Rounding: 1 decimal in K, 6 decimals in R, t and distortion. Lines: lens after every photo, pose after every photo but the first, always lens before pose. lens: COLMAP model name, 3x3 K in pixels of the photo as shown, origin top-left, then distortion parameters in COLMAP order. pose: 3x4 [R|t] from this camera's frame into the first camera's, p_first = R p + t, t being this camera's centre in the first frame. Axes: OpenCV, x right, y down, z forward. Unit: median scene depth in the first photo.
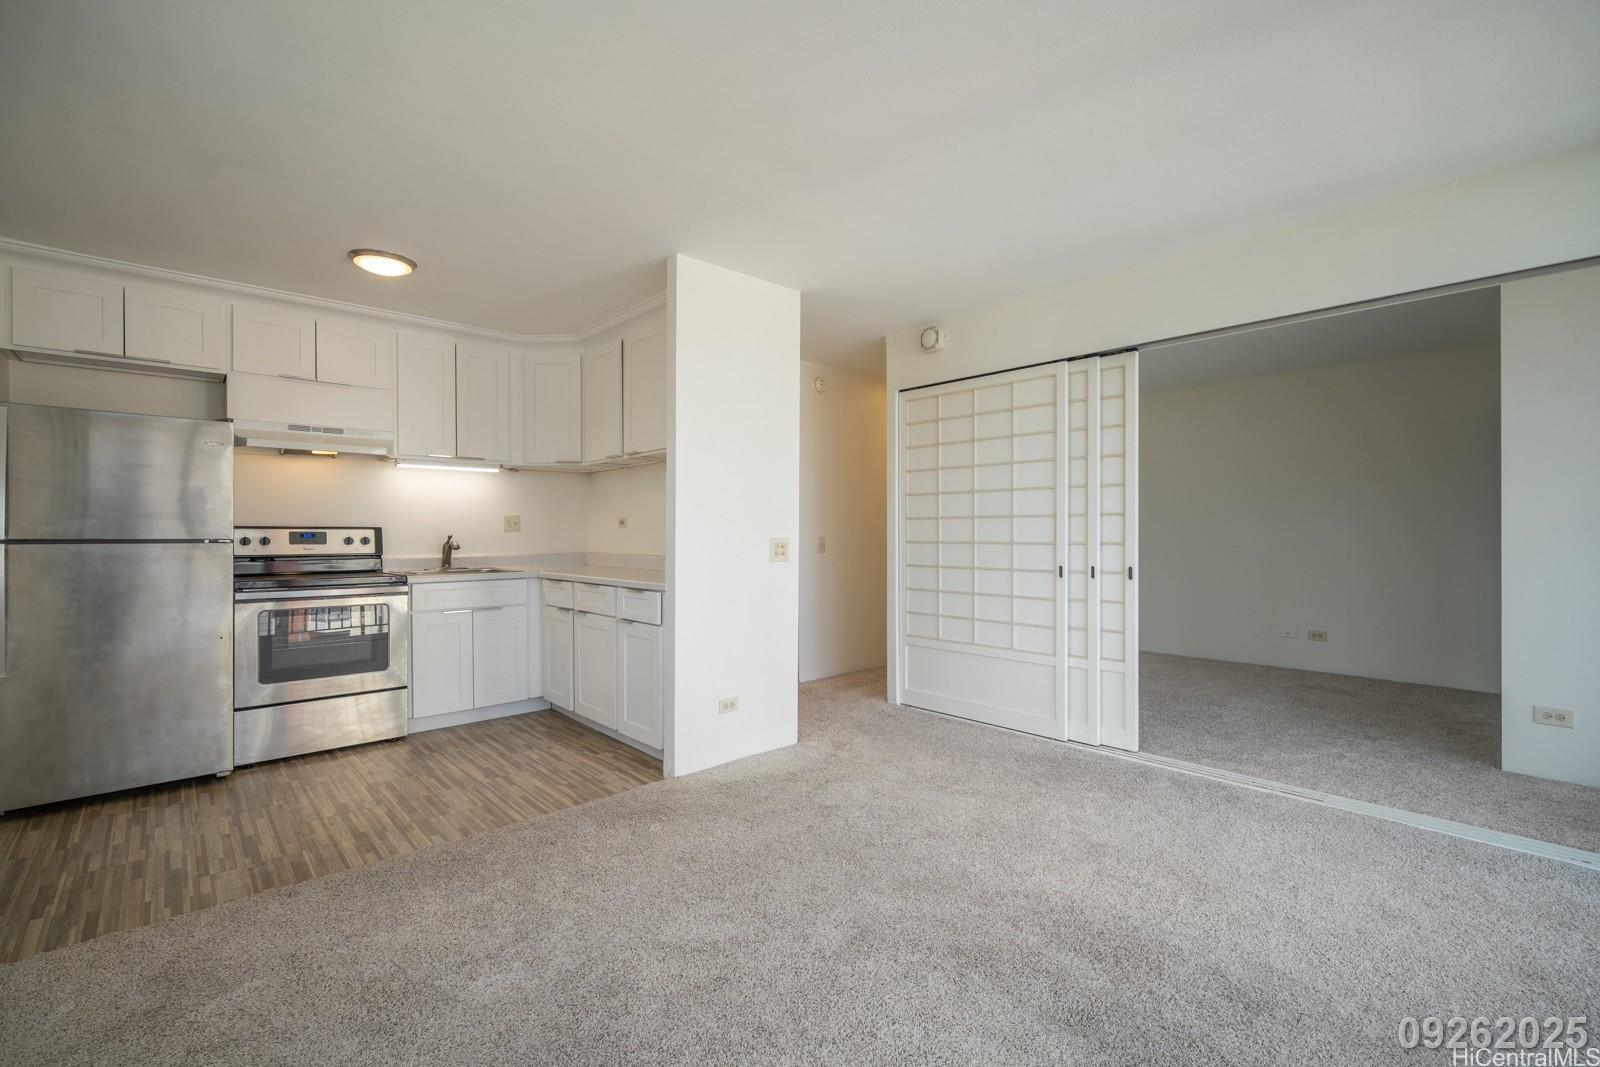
lens RADIAL K [[688.2, 0, 769.8], [0, 688.2, 532.7], [0, 0, 1]] dist [-0.002214, -0.000110]
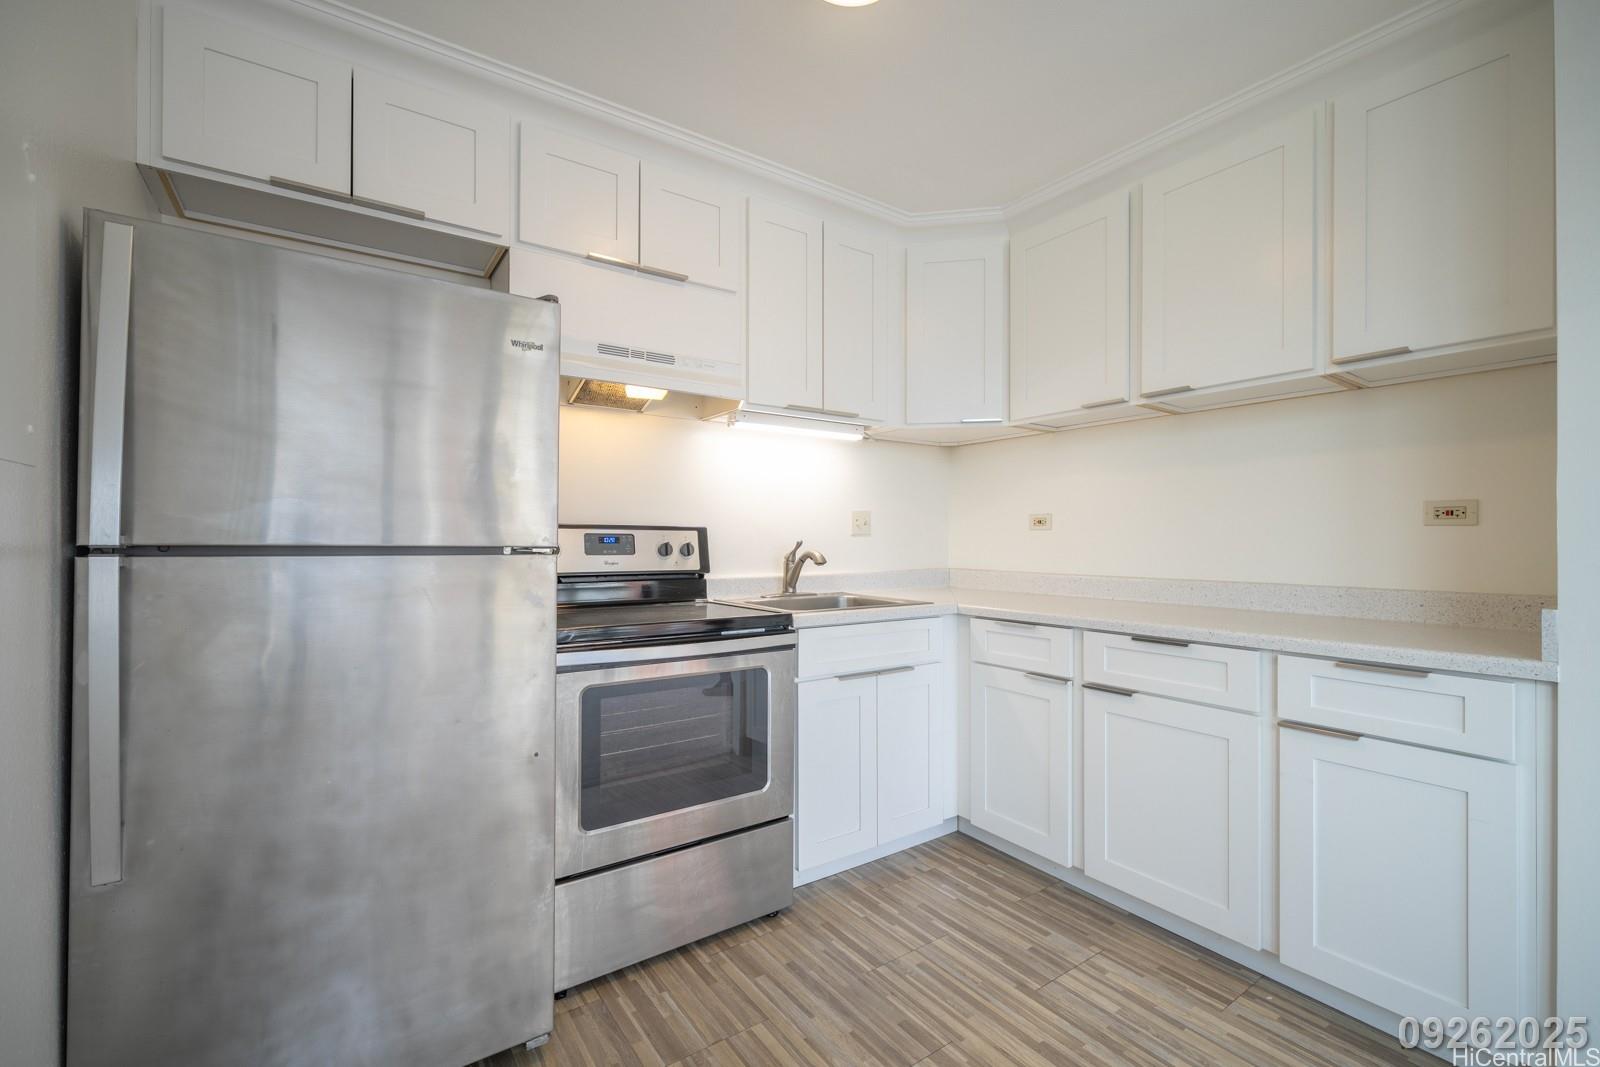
lens RADIAL K [[688.2, 0, 769.6], [0, 688.2, 532.1], [0, 0, 1]] dist [-0.002214, -0.000110]
pose [[0.989638, 0.004662, -0.143512, -0.474519], [-0.006168, 0.999930, -0.010048, 0.002597], [0.143455, 0.010829, 0.989598, 0.457562]]
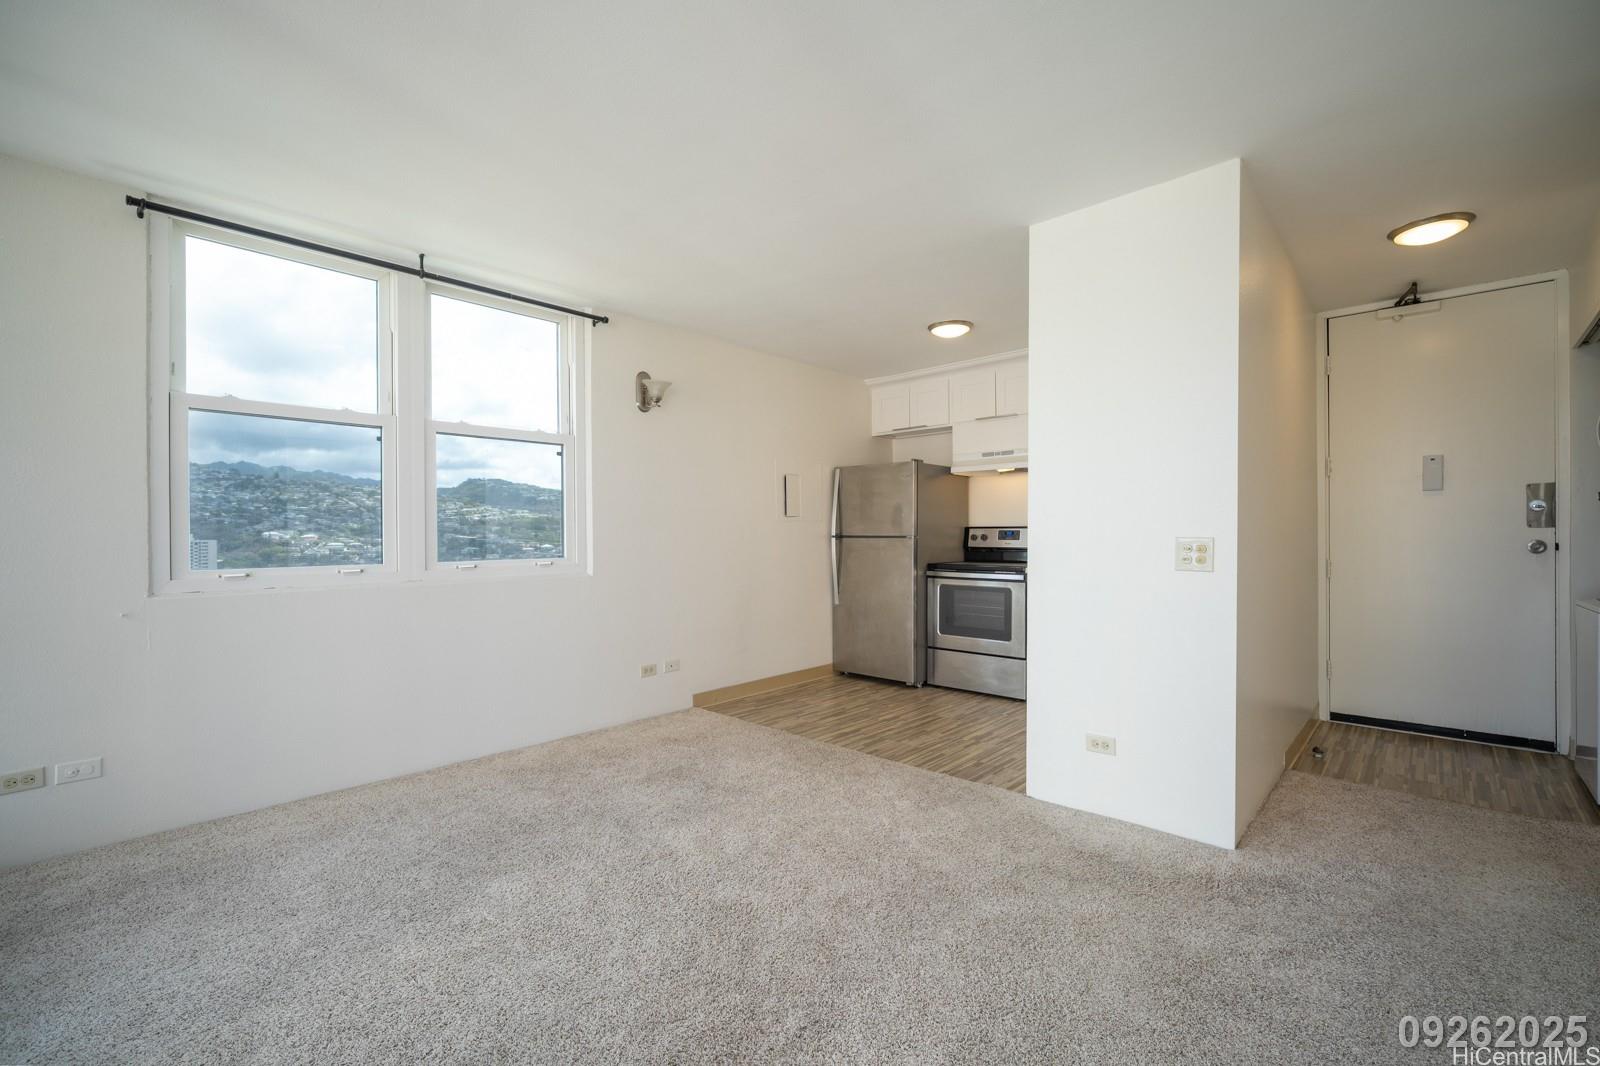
lens RADIAL K [[688.2, 0, 857.1], [0, 688.2, 532.1], [0, 0, 1]] dist [-0.002214, -0.000110]
pose [[0.145330, -0.000598, -0.989383, 0.630300], [0.005210, 0.999986, 0.000161, 0.000232], [0.989369, -0.005178, 0.145331, 0.543267]]
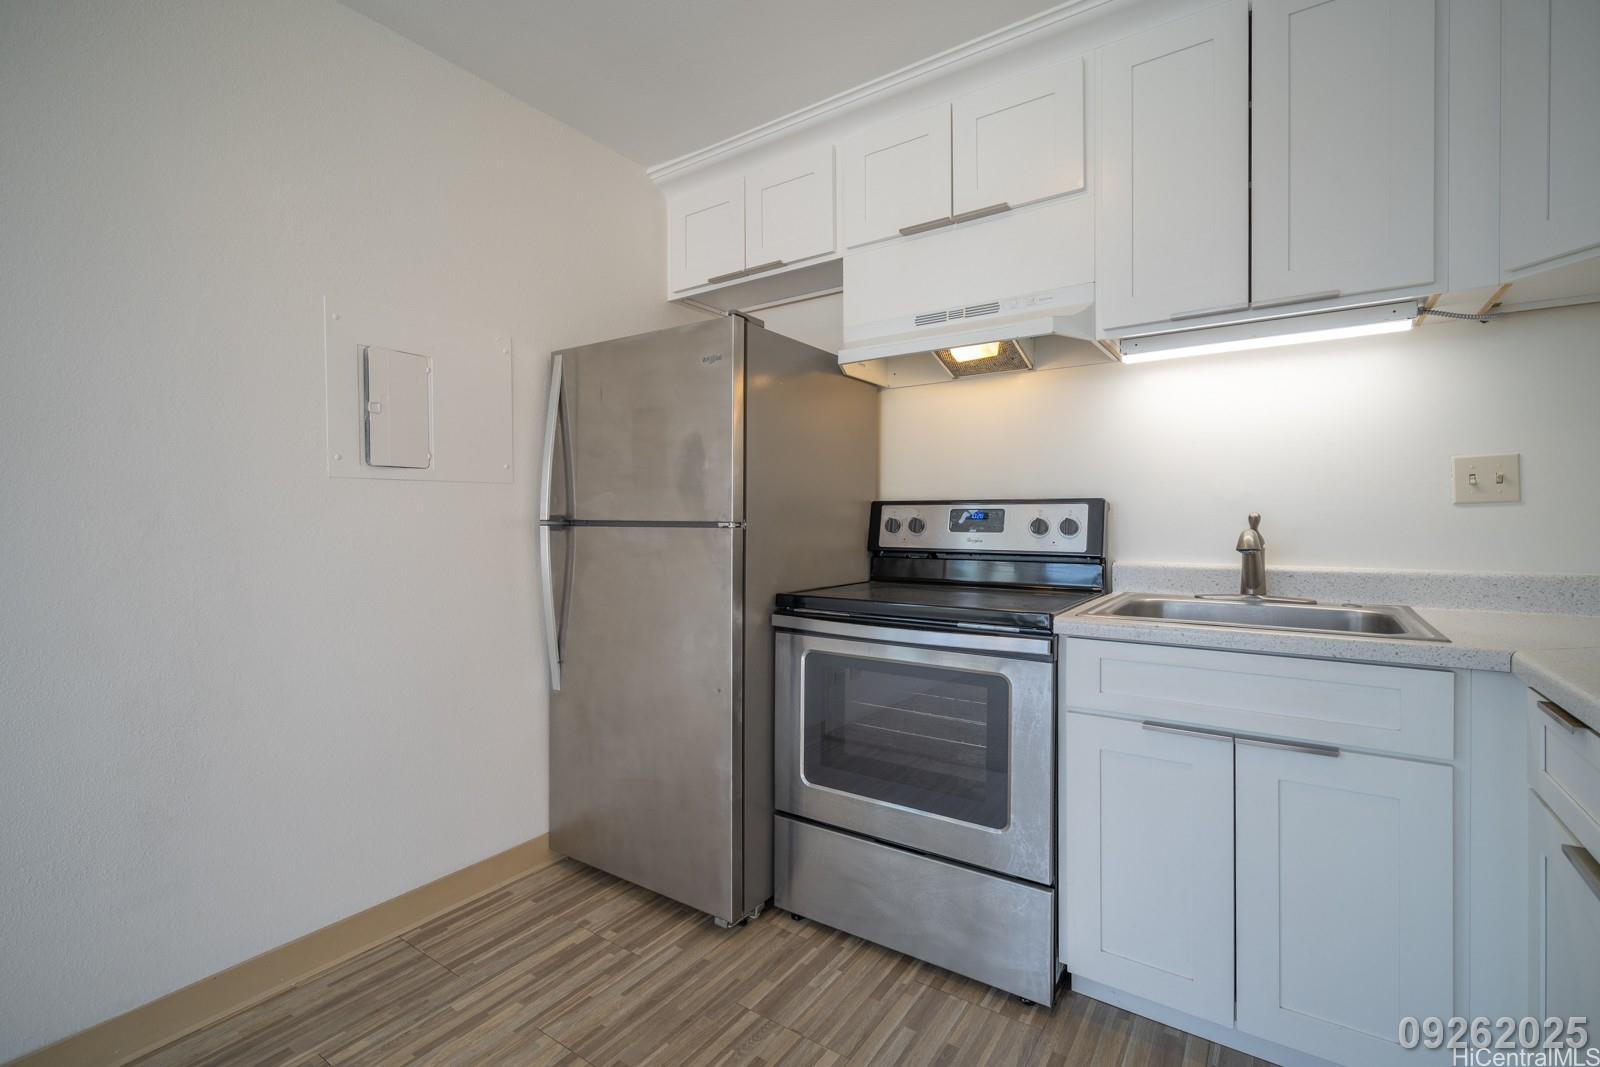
lens RADIAL K [[688.2, 0, 834.9], [0, 688.2, 525.7], [0, 0, 1]] dist [-0.002214, -0.000110]
pose [[0.256049, 0.011231, -0.966599, -0.173965], [0.001867, 0.999925, 0.012113, 0.005295], [0.966662, -0.004907, 0.256008, 0.786006]]
